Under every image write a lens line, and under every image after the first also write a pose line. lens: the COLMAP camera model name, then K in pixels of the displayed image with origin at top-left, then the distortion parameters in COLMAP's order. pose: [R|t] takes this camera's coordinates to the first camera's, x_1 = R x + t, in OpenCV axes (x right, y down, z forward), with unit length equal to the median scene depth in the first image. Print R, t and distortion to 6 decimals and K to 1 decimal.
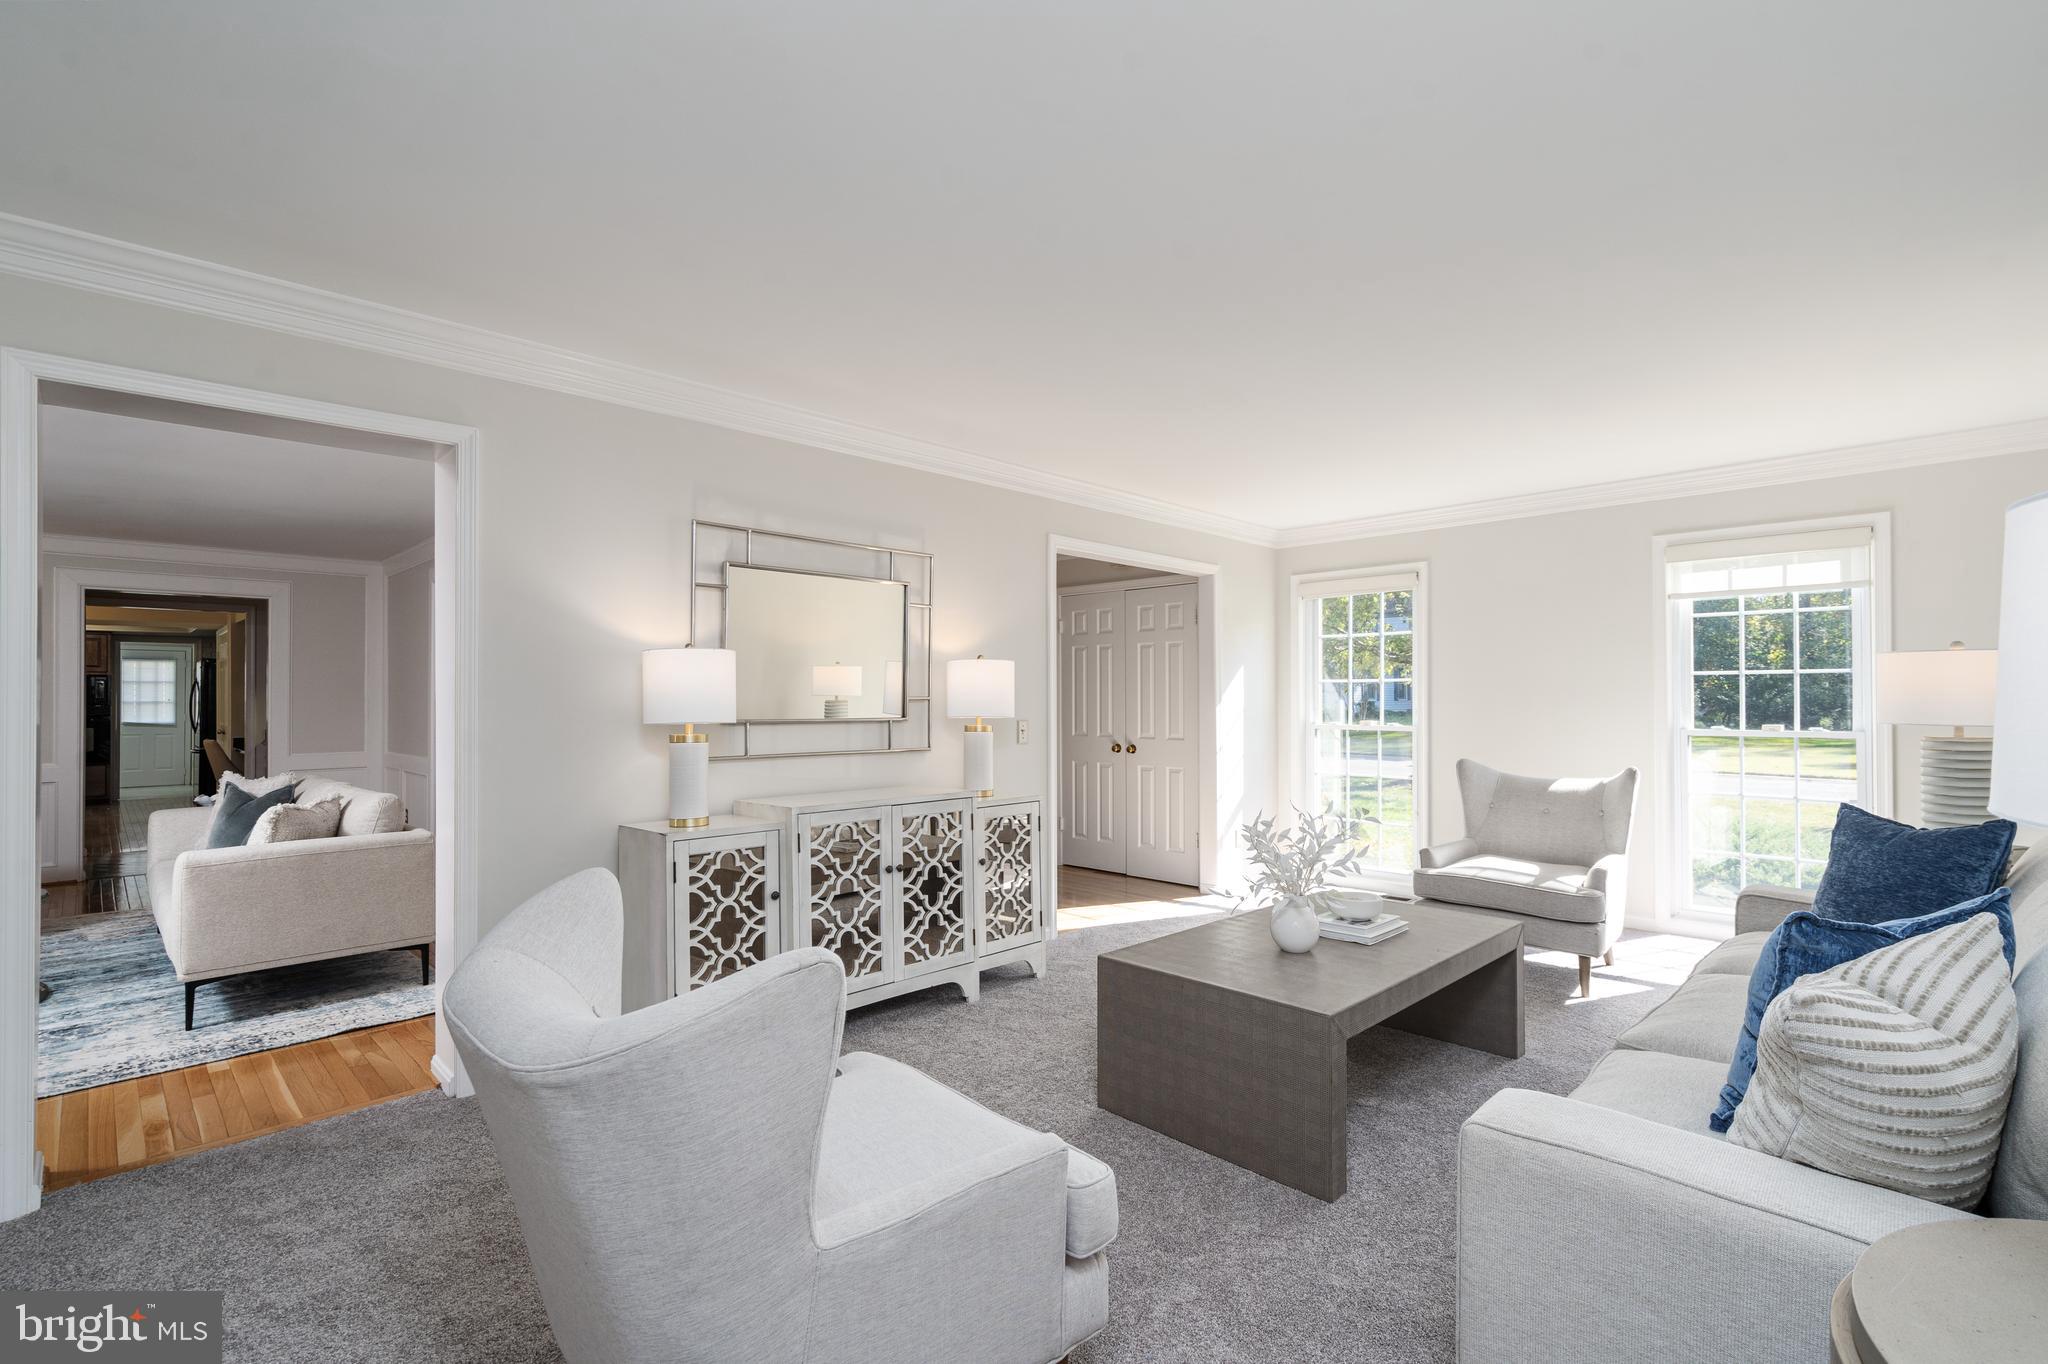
lens RADIAL K [[935.6, 0, 1028.8], [0, 935.6, 692.9], [0, 0, 1]] dist [-0.003507, 0.000104]
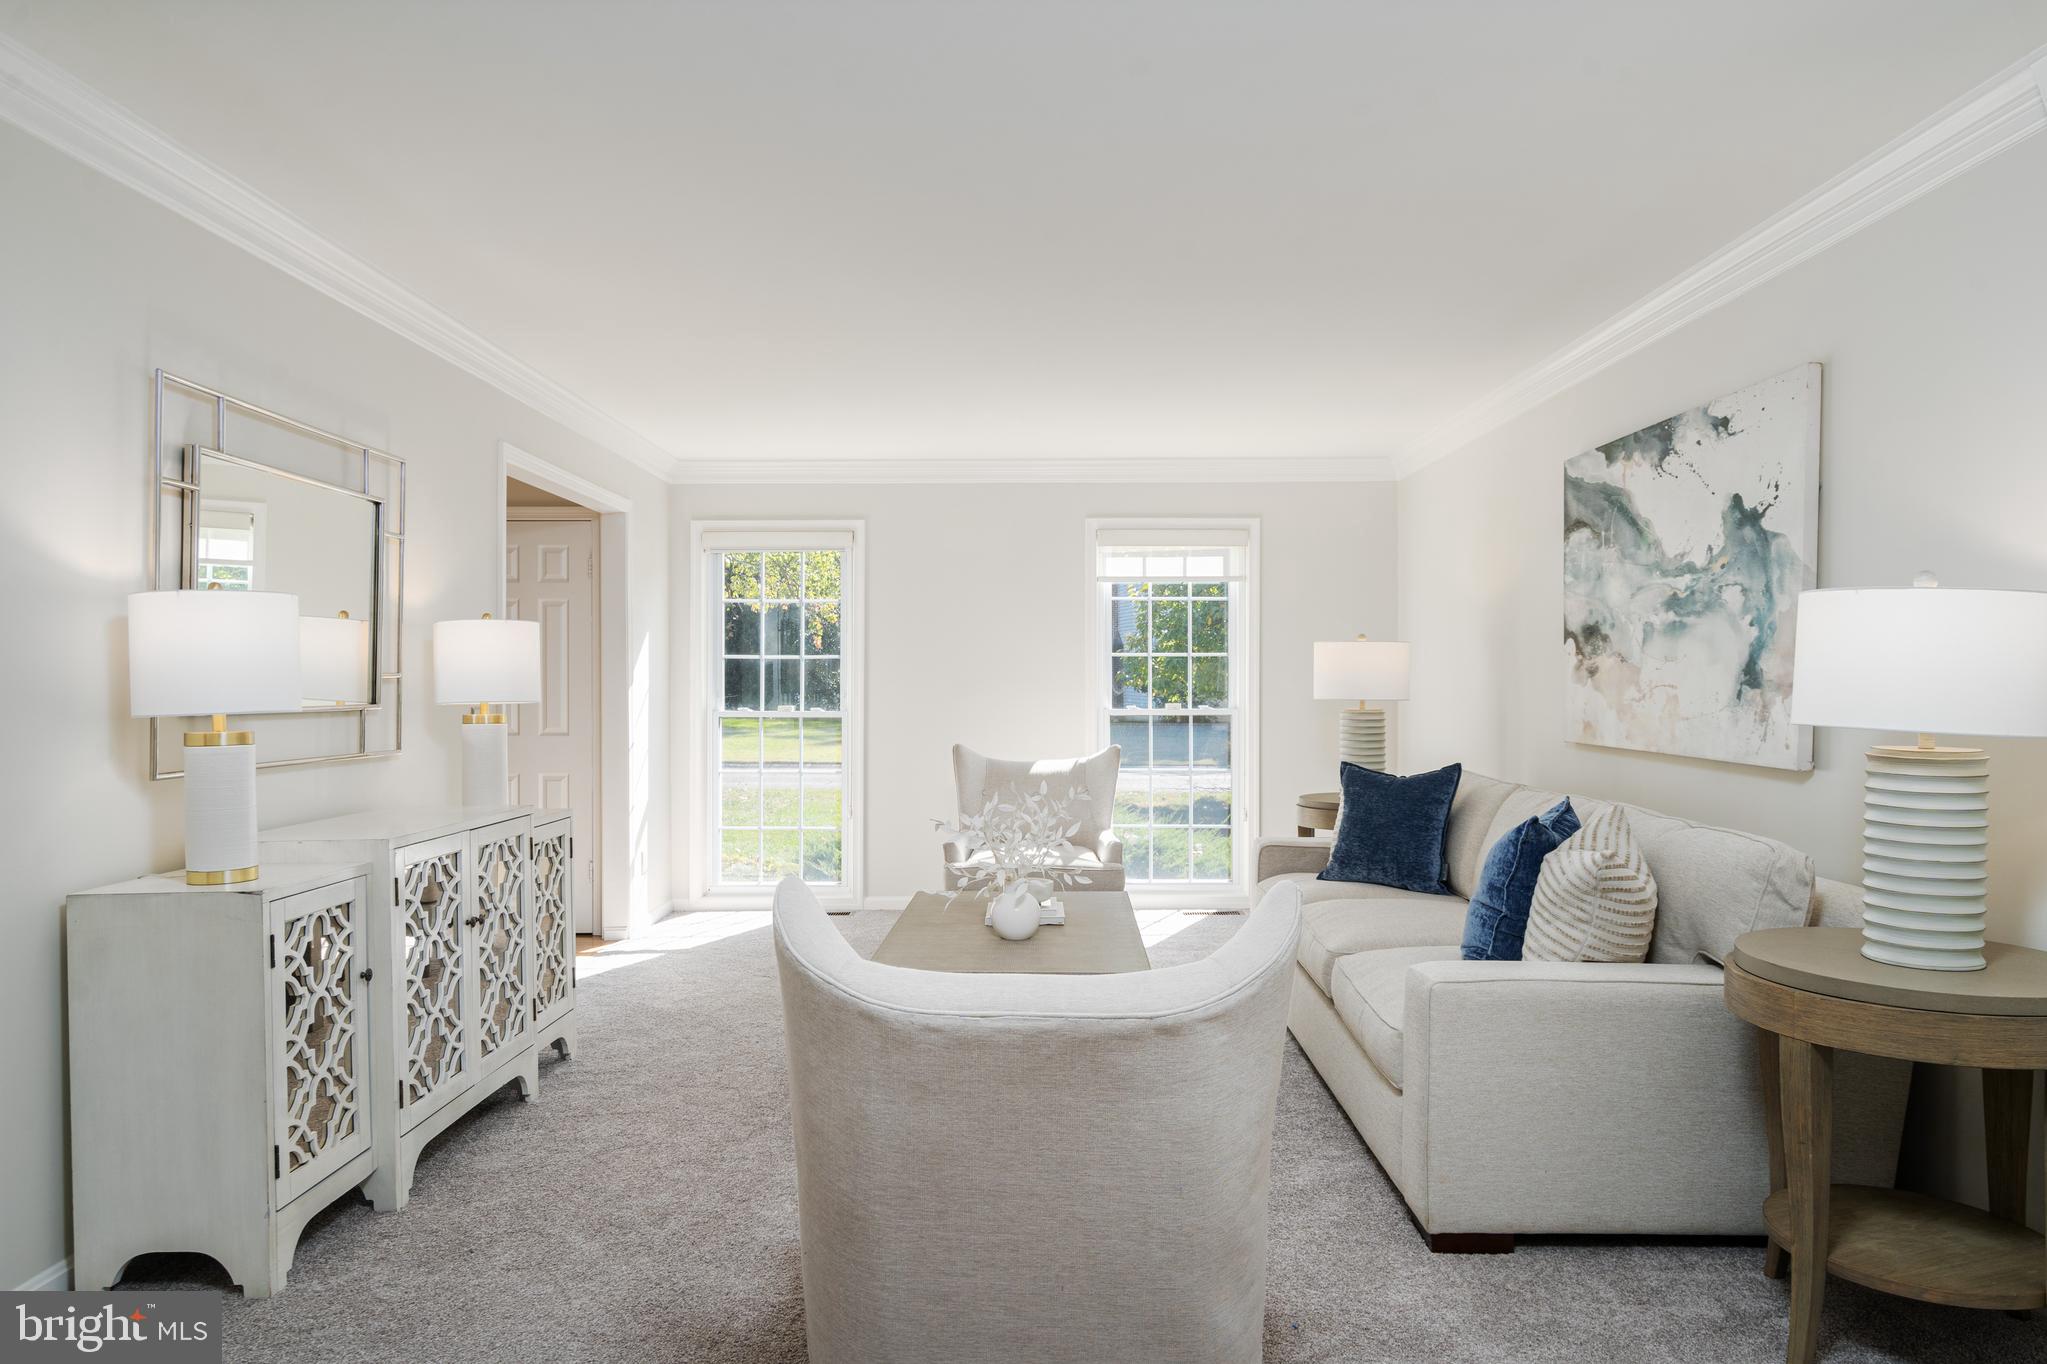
lens RADIAL K [[1360.5, 0, 1023.5], [0, 1360.5, 682.0], [0, 0, 1]] dist [-0.005560, -0.001572]
pose [[0.711117, 0.001327, 0.703072, -0.481360], [-0.005841, 0.999975, 0.004020, 0.004145], [-0.703049, -0.006966, 0.711107, 0.001714]]
